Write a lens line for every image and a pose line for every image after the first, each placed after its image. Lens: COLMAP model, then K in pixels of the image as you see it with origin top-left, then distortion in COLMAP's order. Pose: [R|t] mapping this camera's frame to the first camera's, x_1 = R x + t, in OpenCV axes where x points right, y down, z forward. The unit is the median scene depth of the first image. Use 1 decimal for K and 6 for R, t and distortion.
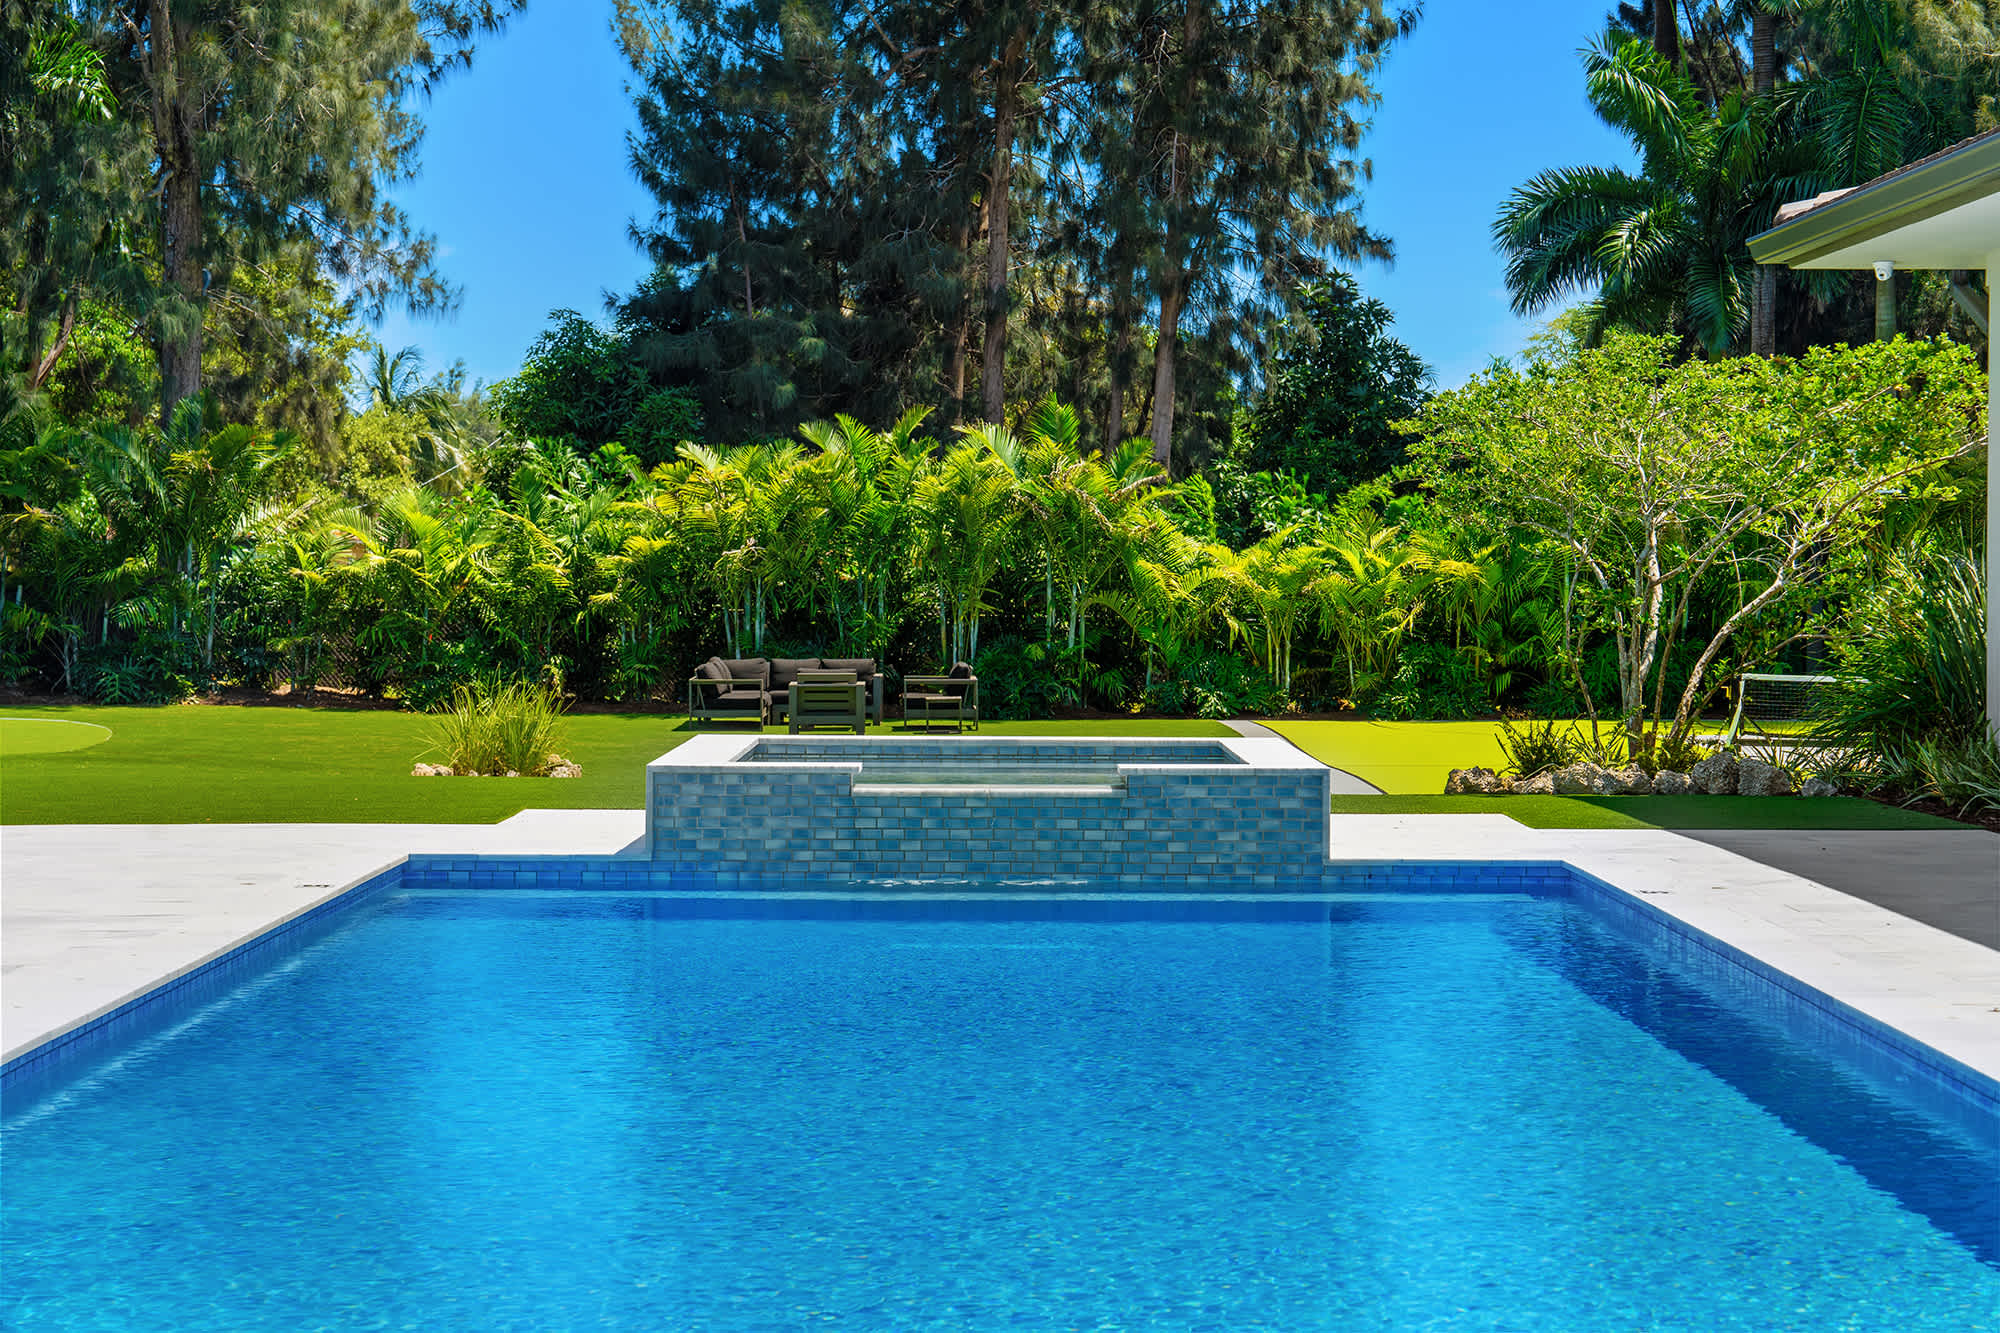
lens RADIAL K [[3890.2, 0, 995.9], [0, 3890.2, 669.2], [0, 0, 1]] dist [0.075306, 0.000000]
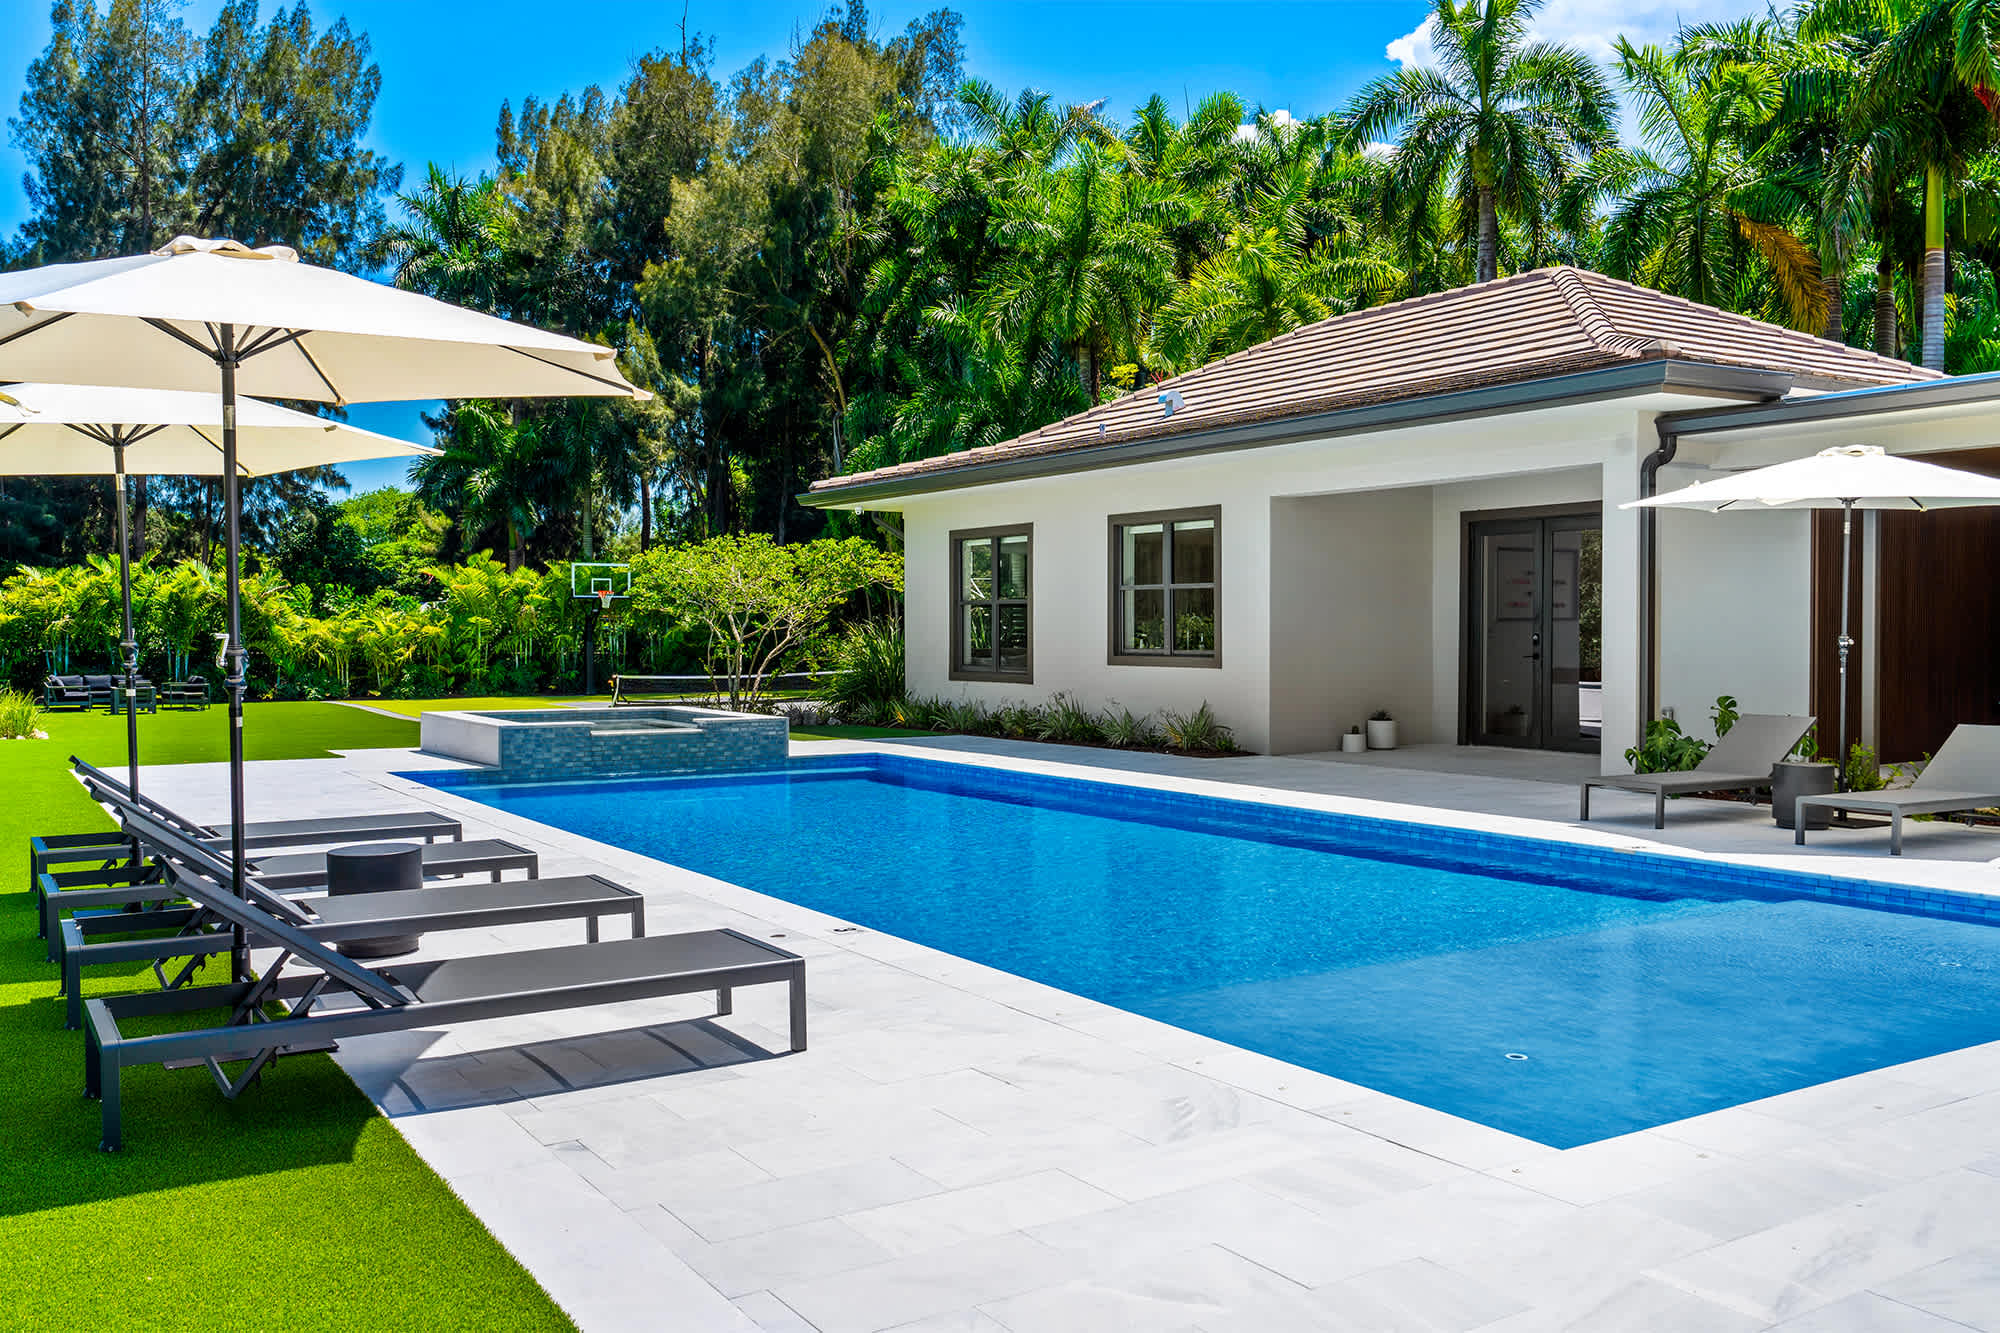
lens RADIAL K [[1705.3, 0, 988.3], [0, 1705.3, 664.9], [0, 0, 1]] dist [0.009230, 0.003760]
pose [[0.850239, -0.012863, 0.526239, -0.120724], [0.014763, 0.999891, 0.000589, -0.001939], [-0.526189, 0.007268, 0.850336, 0.016884]]
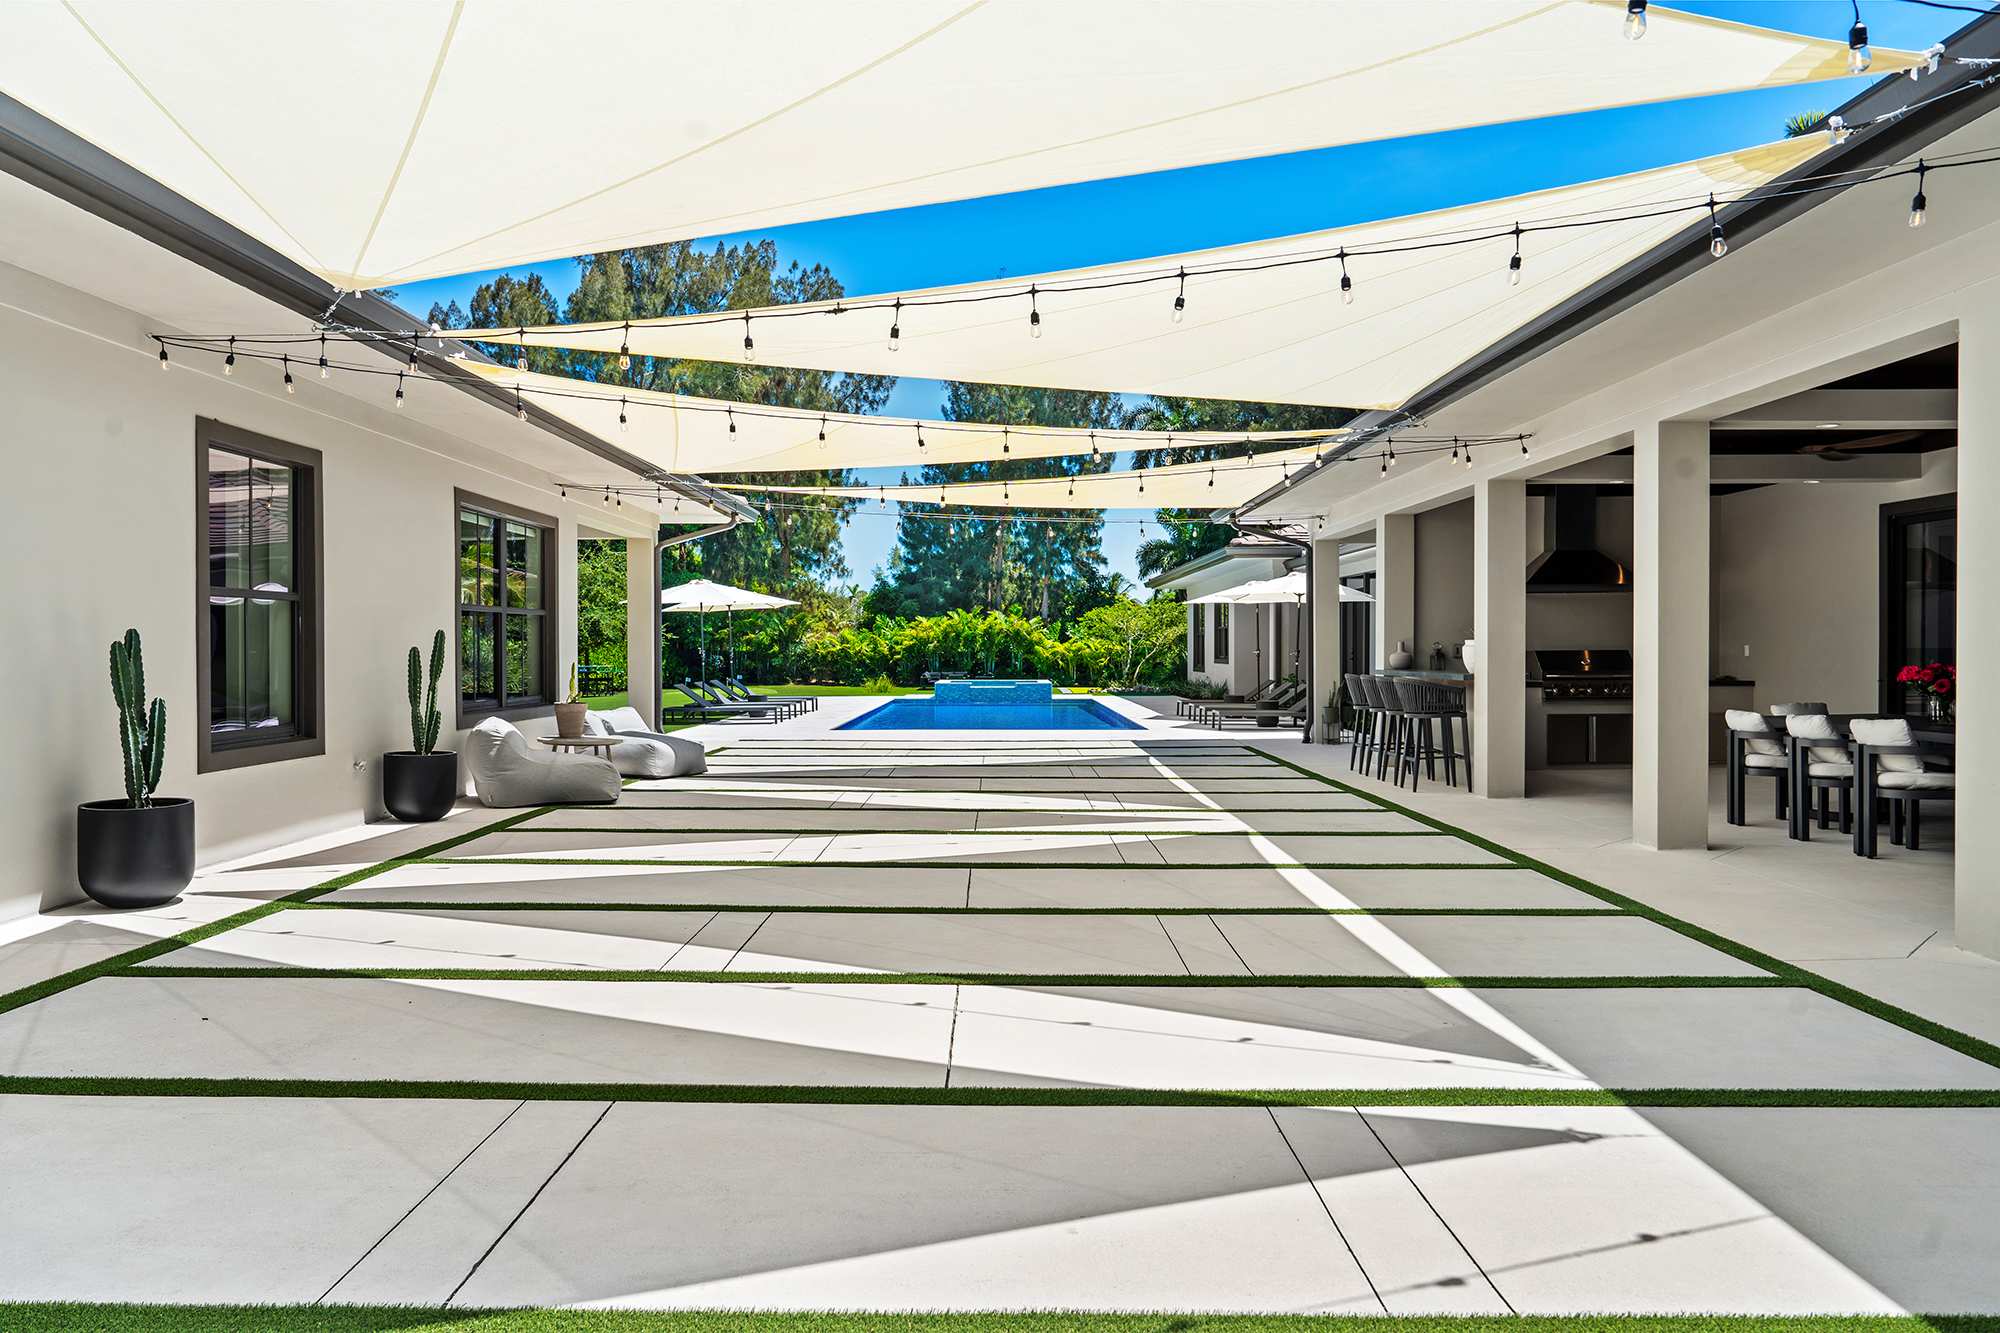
lens RADIAL K [[1377.5, 0, 1012.7], [0, 1377.5, 661.7], [0, 0, 1]] dist [0.001186, -0.000103]
pose [[0.999969, -0.005828, 0.005251, 0.006440], [0.005915, 0.999843, -0.016729, 0.009993], [-0.005152, 0.016760, 0.999846, -0.361540]]
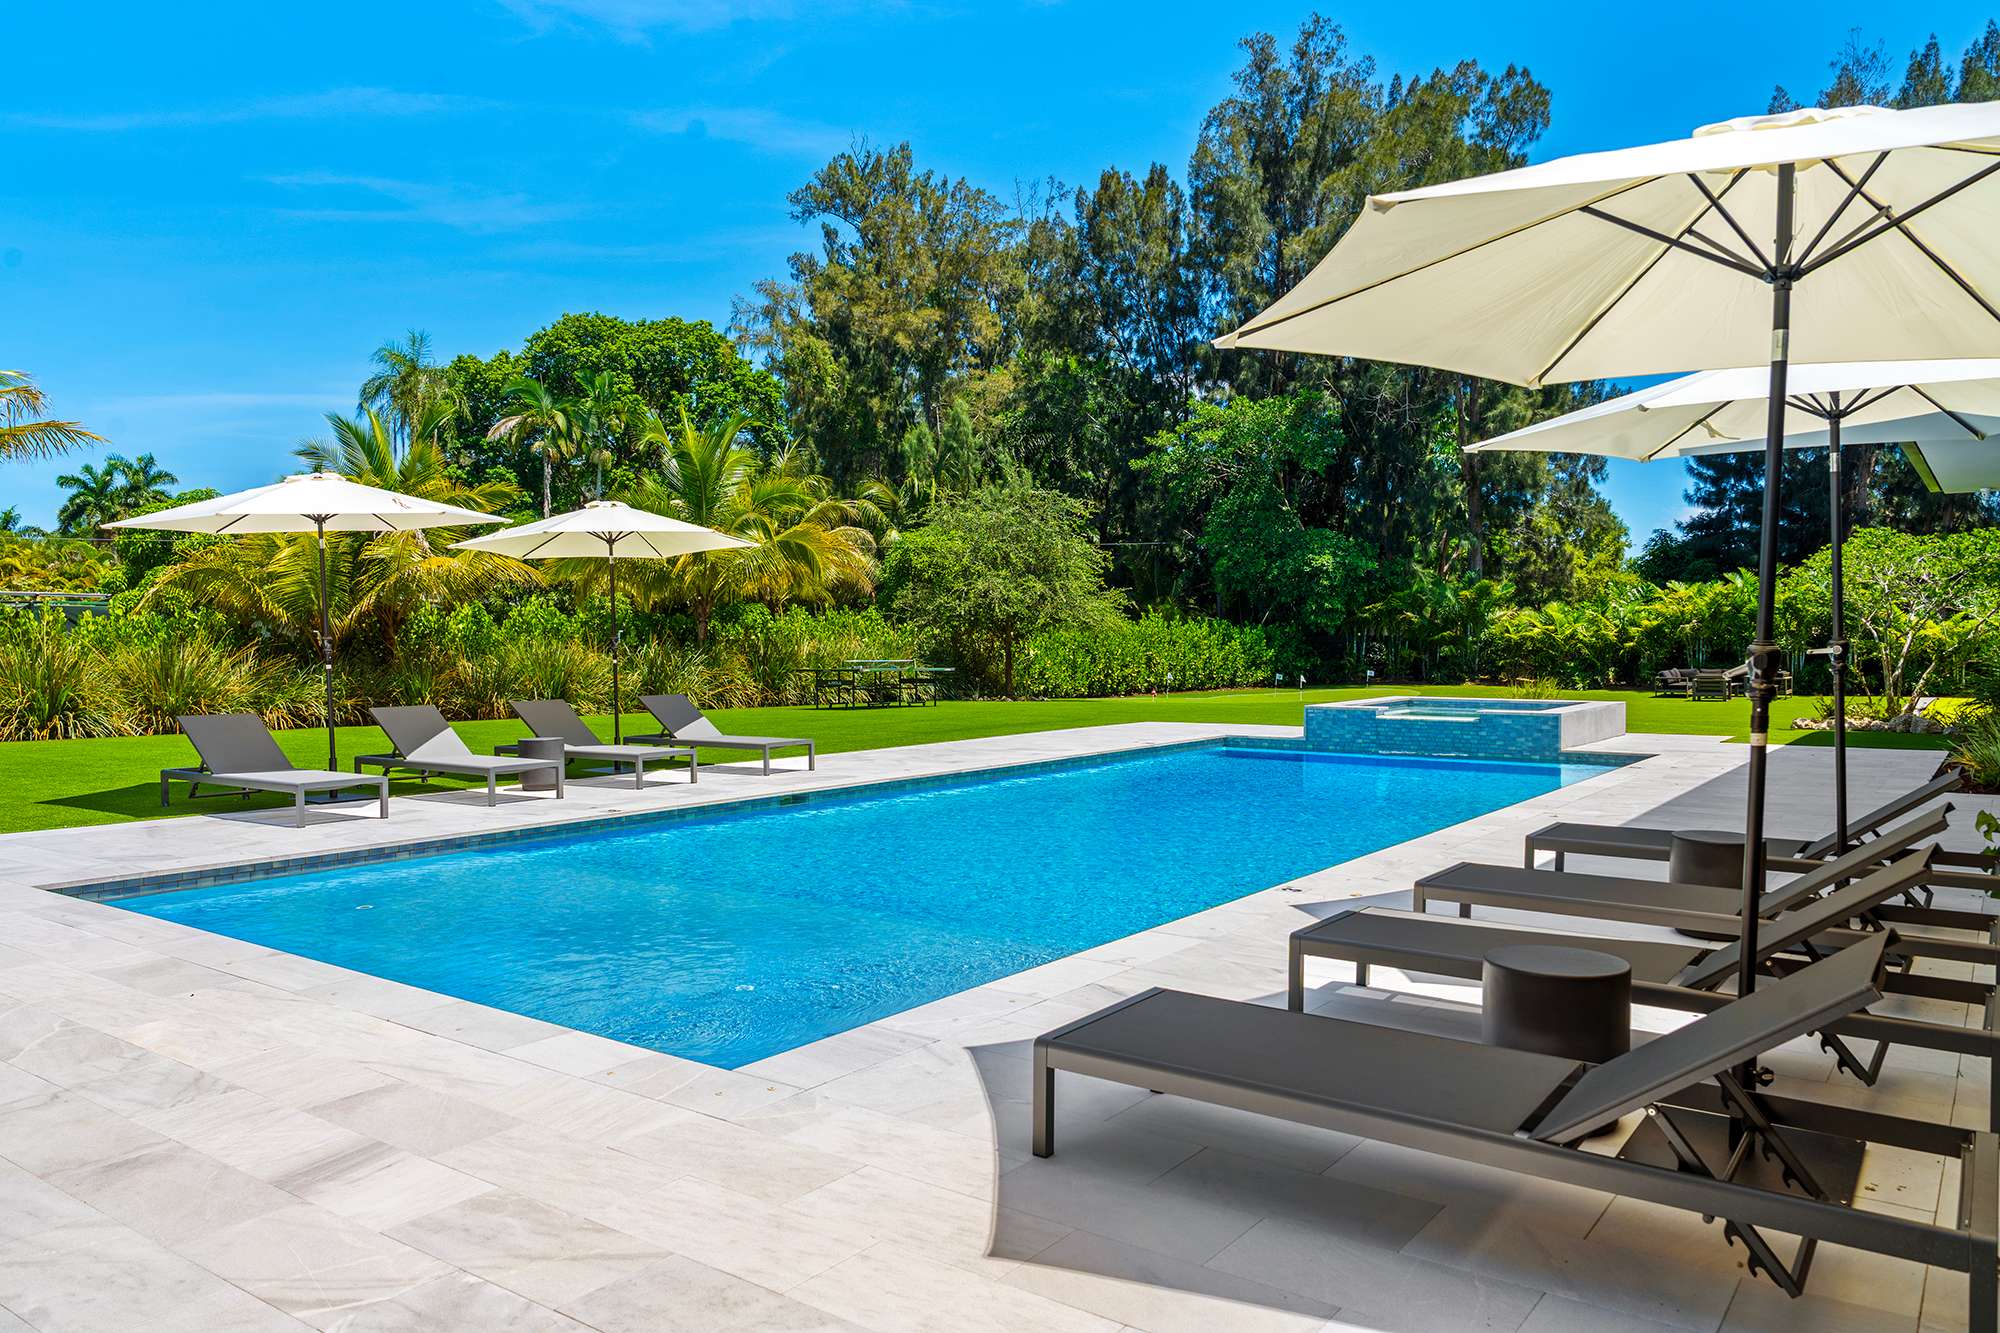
lens RADIAL K [[1416.6, 0, 996.5], [0, 1416.6, 663.2], [0, 0, 1]] dist [0.012290, -0.002100]
pose [[0.804810, 0.004360, -0.593517, 0.111827], [-0.007780, 0.999965, -0.003204, -0.000192], [0.593482, 0.007196, 0.804815, 0.021041]]
